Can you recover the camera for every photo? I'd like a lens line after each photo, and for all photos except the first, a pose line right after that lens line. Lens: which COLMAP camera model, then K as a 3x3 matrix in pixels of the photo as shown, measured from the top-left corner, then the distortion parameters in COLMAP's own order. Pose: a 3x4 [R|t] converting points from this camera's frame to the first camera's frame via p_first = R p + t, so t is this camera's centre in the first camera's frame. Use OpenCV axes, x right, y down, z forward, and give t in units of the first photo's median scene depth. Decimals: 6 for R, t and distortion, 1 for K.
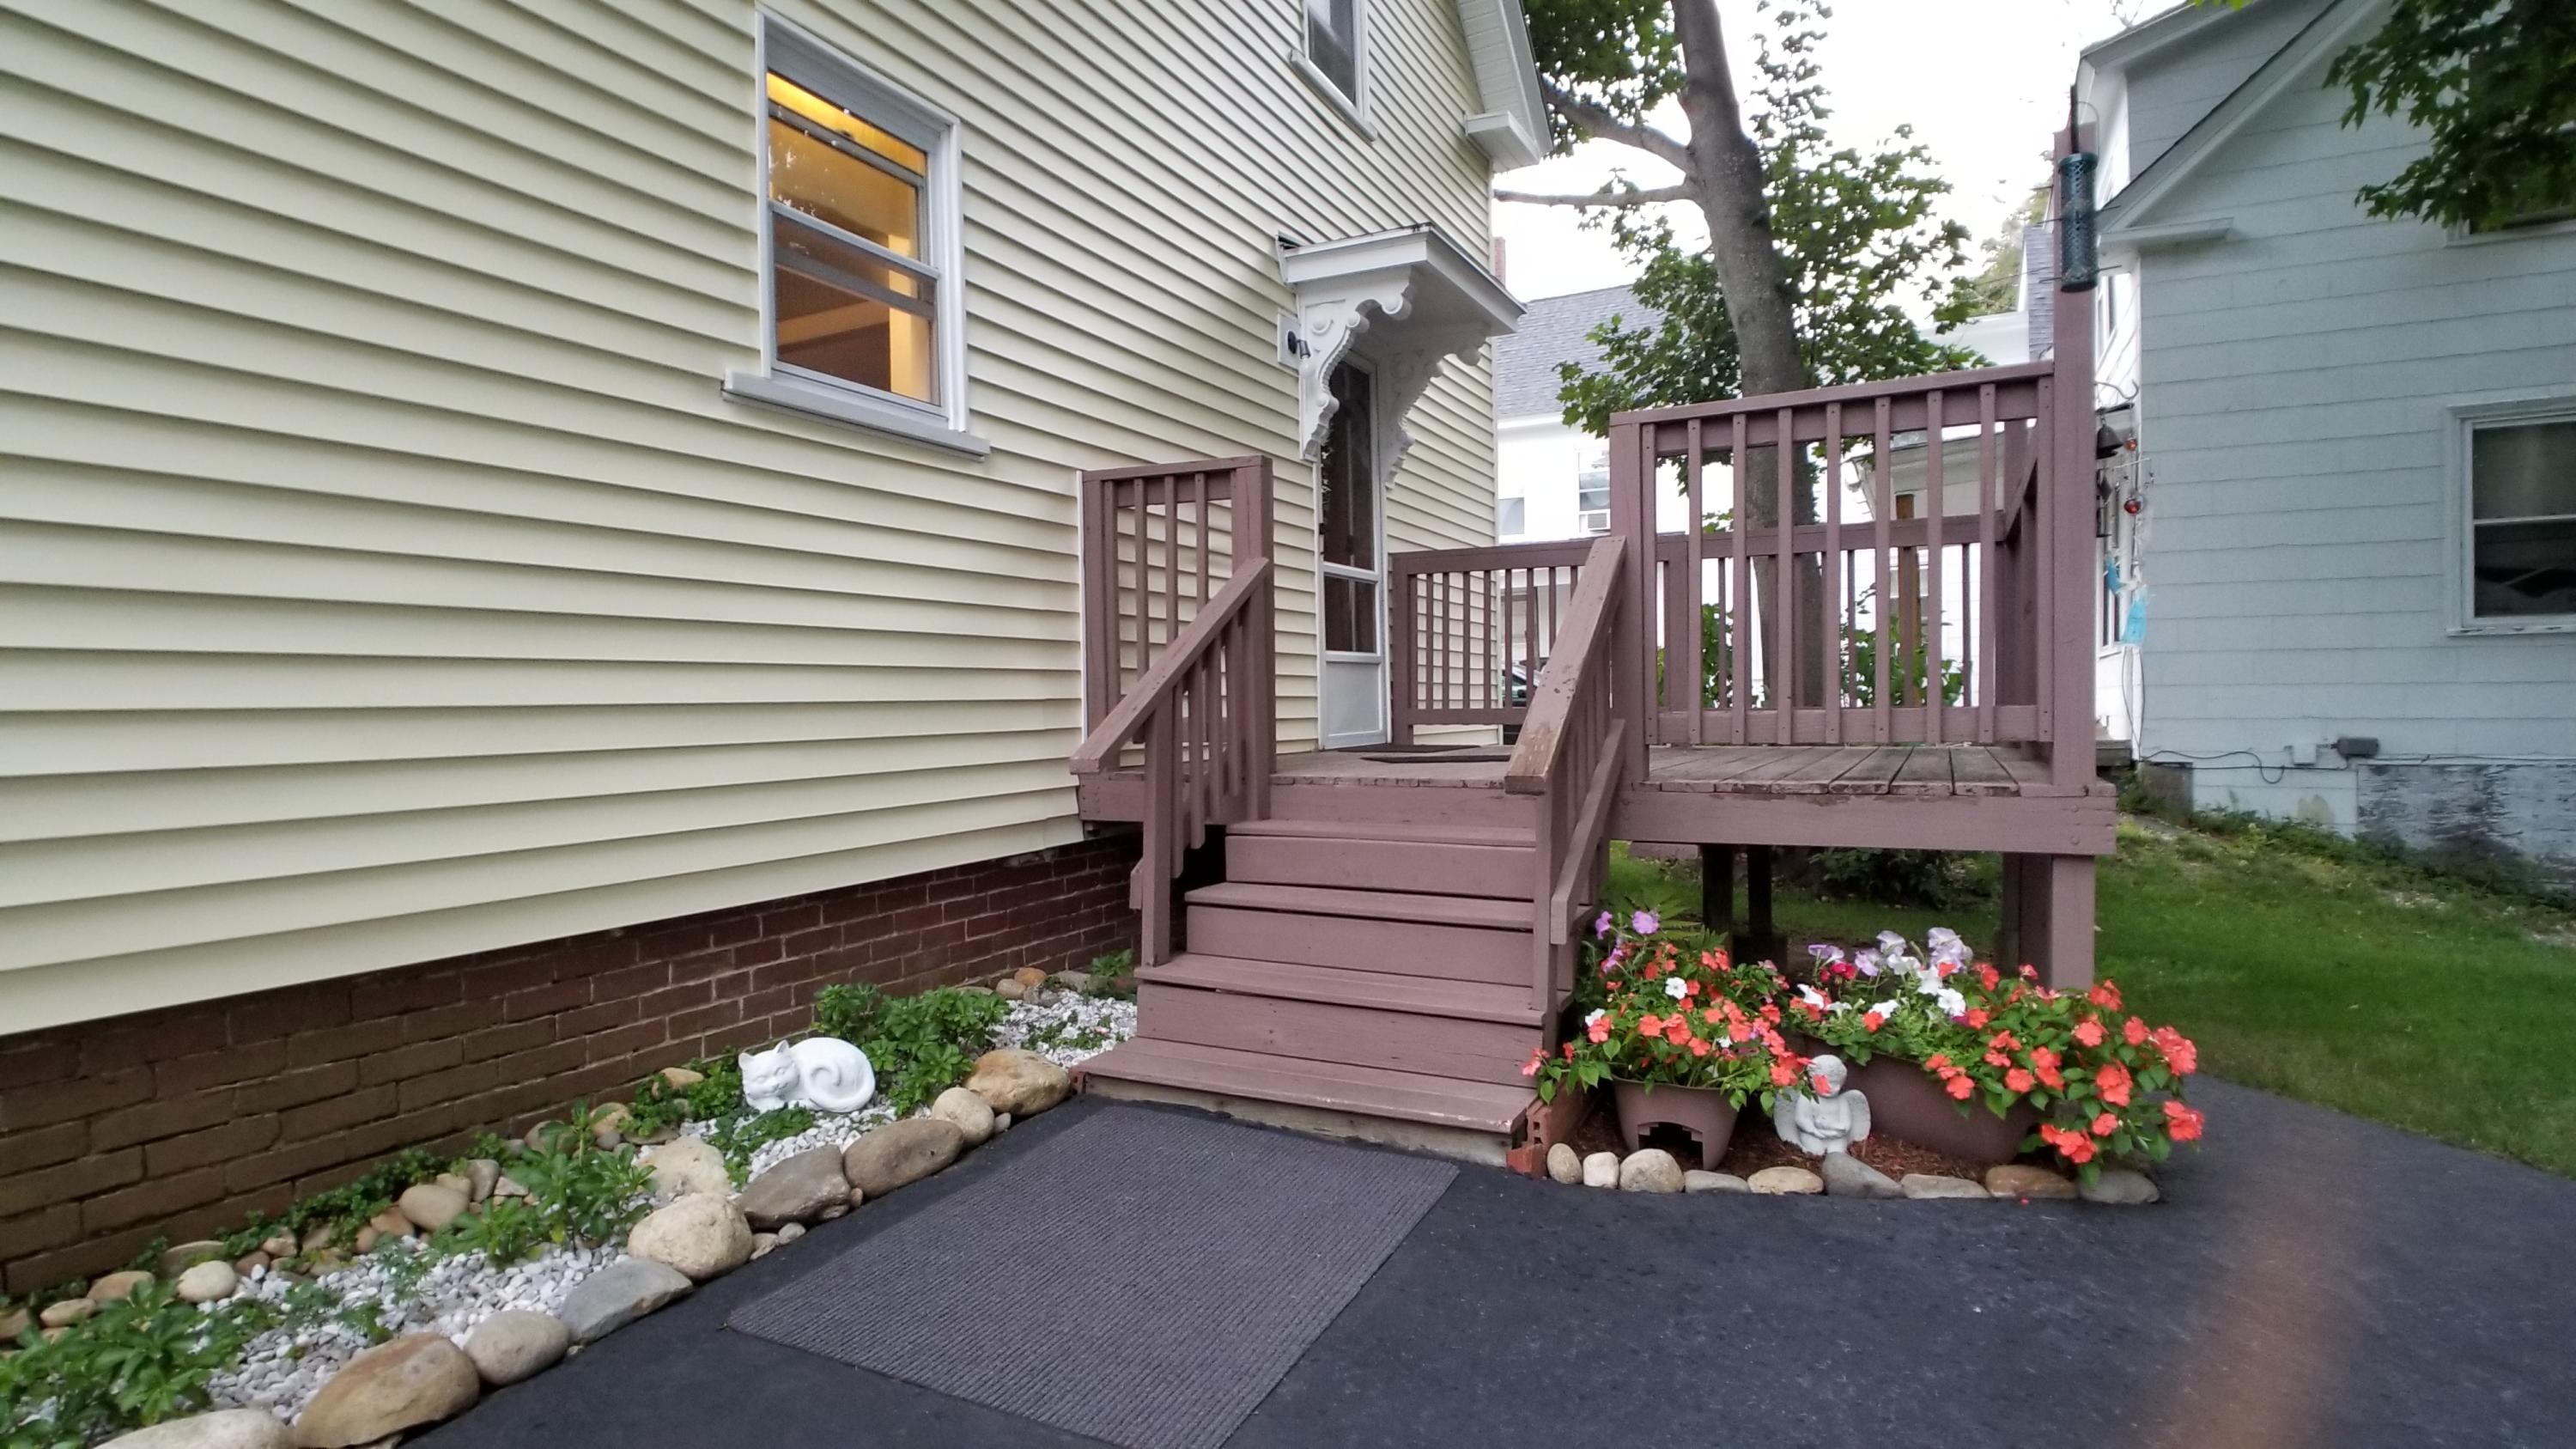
lens RADIAL K [[1295.6, 0, 1256.9], [0, 1295.6, 714.7], [0, 0, 1]] dist [-0.021475, -0.000520]
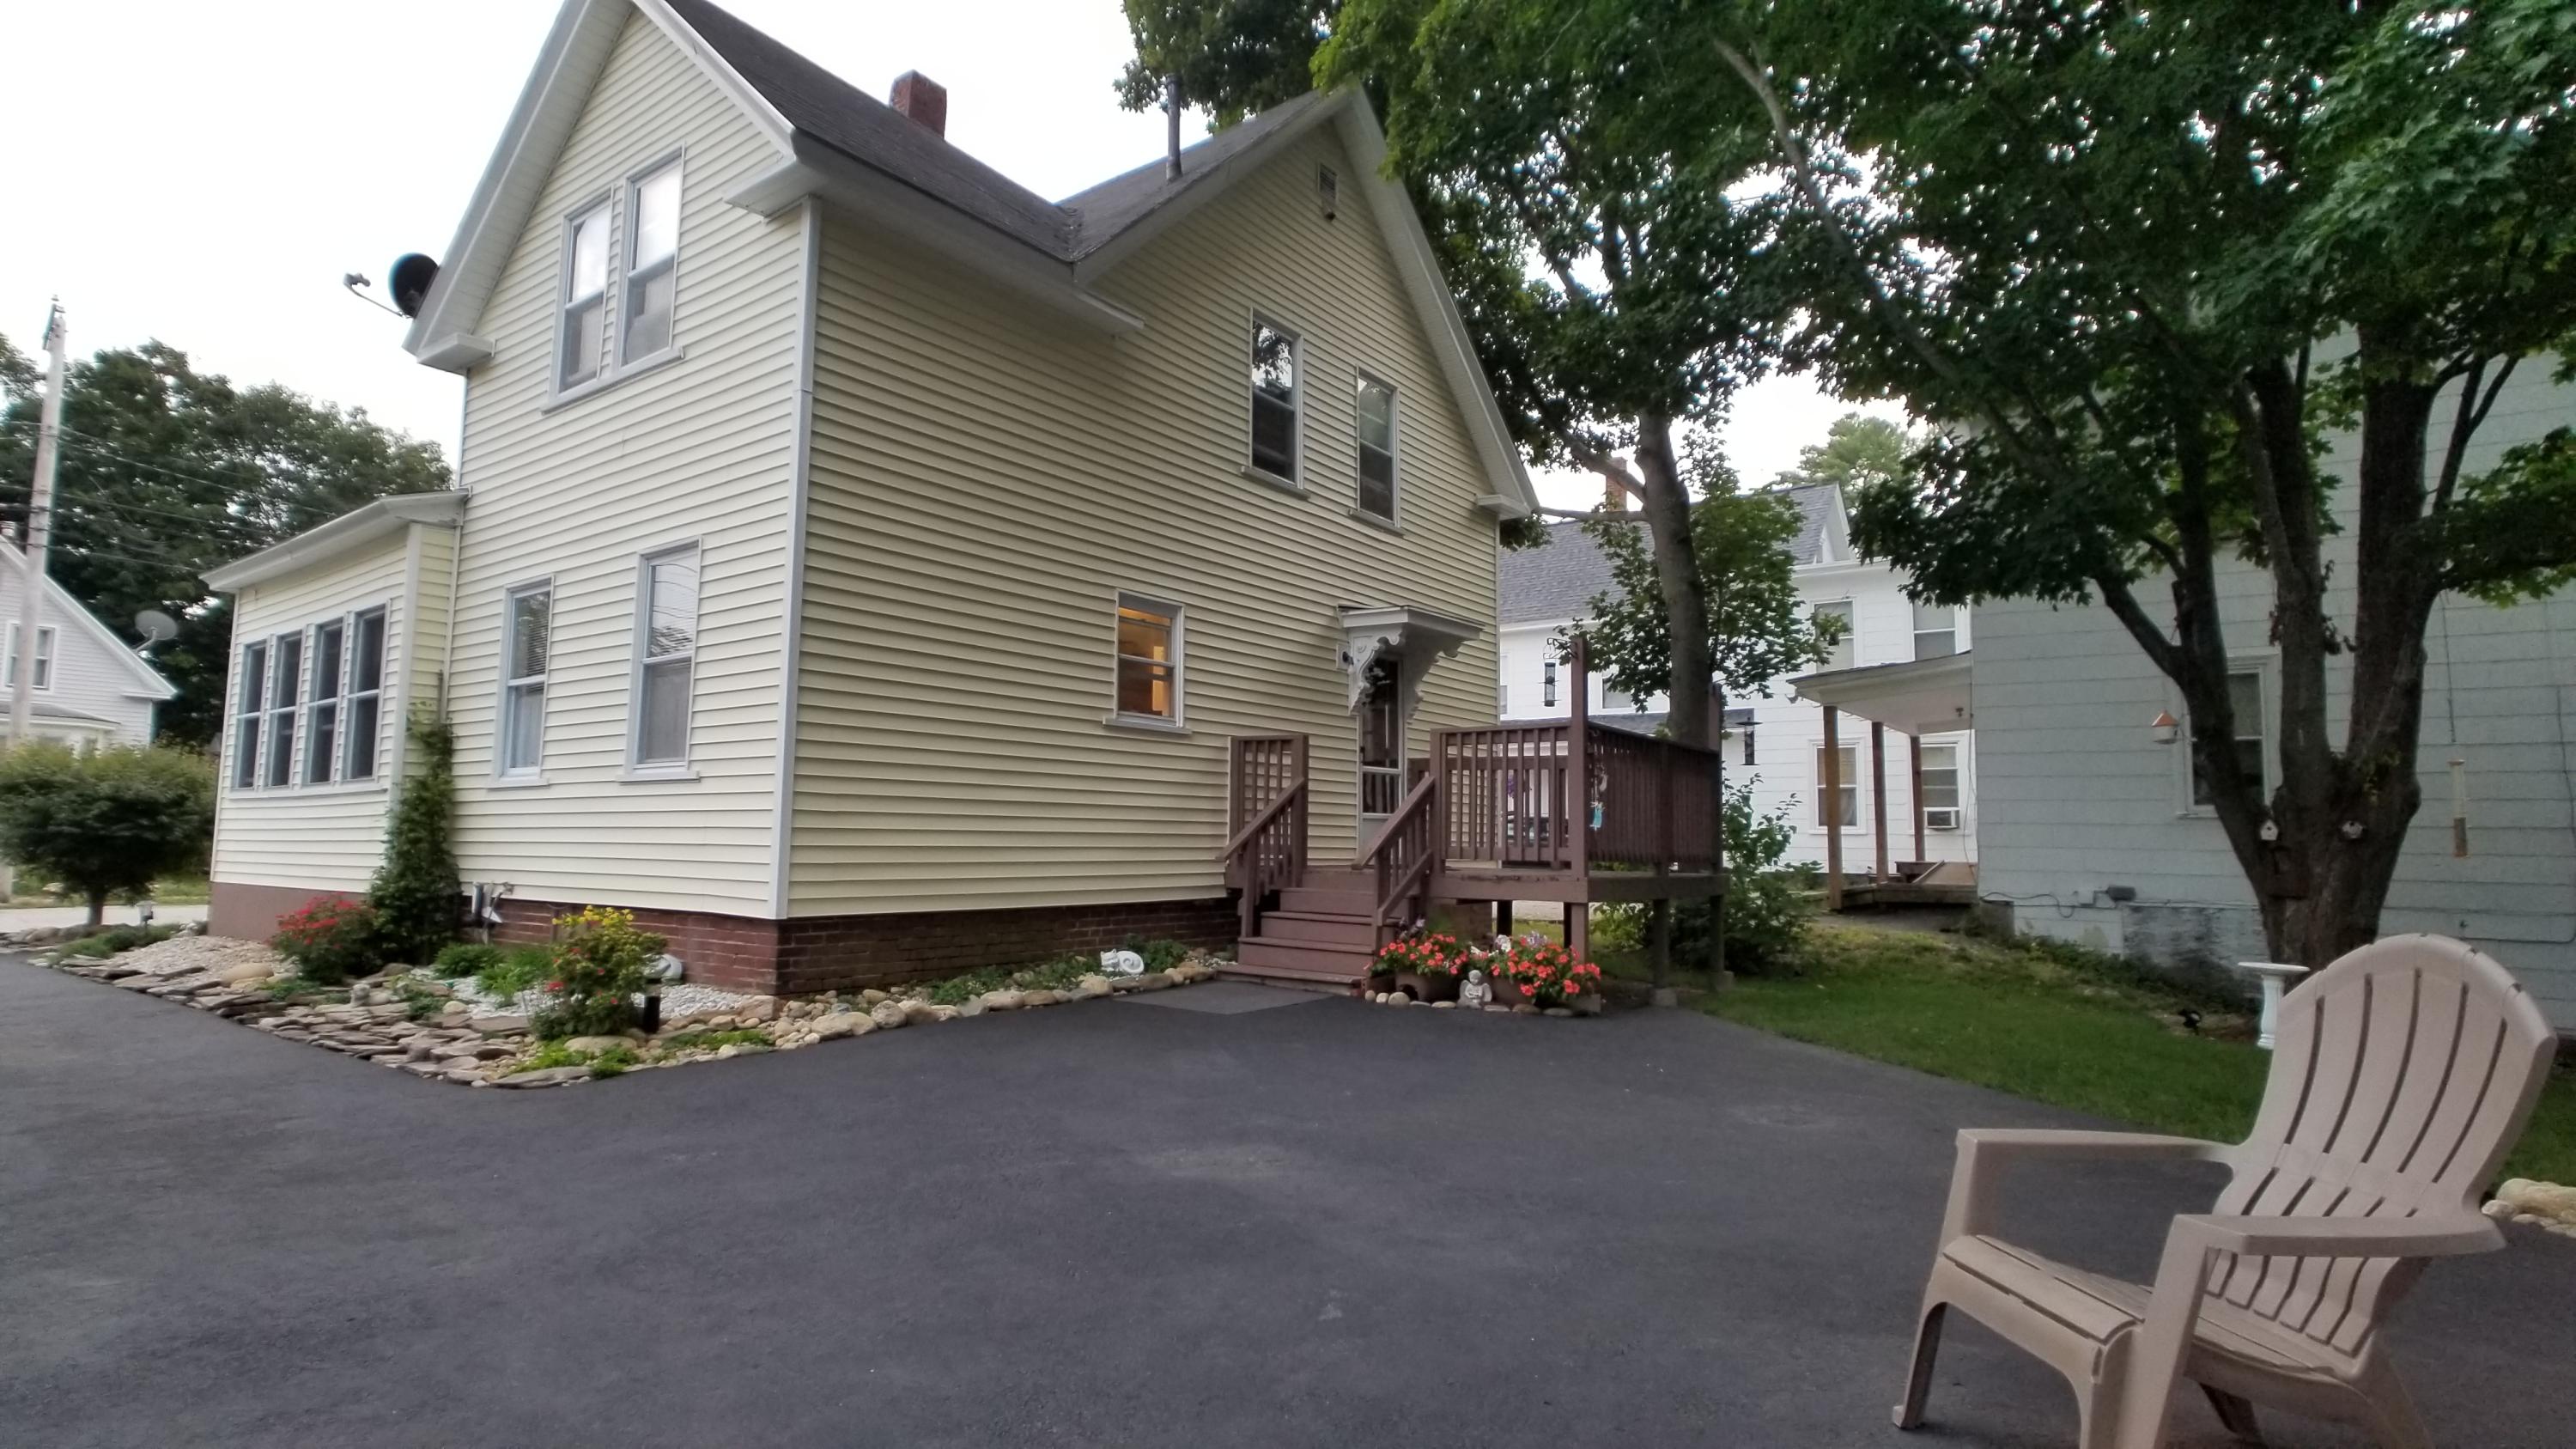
lens RADIAL K [[1295.6, 0, 1256.9], [0, 1295.6, 714.7], [0, 0, 1]] dist [-0.021475, -0.000520]
pose [[0.987804, 0.015387, -0.154941, 0.214222], [-0.031610, 0.994201, -0.102788, 0.008467], [0.152460, 0.106432, 0.982562, -1.016211]]
